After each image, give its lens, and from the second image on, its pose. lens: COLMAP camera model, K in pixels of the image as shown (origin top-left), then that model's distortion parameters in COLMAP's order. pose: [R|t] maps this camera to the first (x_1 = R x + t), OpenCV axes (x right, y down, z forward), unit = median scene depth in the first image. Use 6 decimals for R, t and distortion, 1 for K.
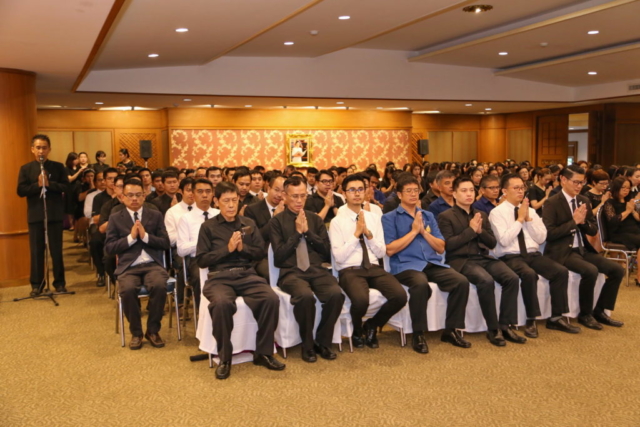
lens RADIAL K [[687.7, 0, 320.0], [0, 687.7, 213.5], [0, 0, 1]] dist [0.052090, 0.009011]
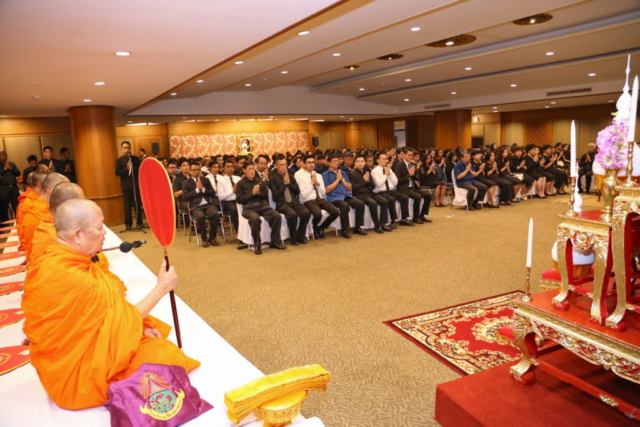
lens RADIAL K [[437.0, 0, 320.0], [0, 437.0, 213.5], [0, 0, 1]] dist [-0.110349, 0.064774]
pose [[0.980996, -0.059360, 0.184723, -0.156032], [0.047066, 0.996419, 0.070242, 0.025356], [-0.188231, -0.060213, 0.980277, -0.257497]]
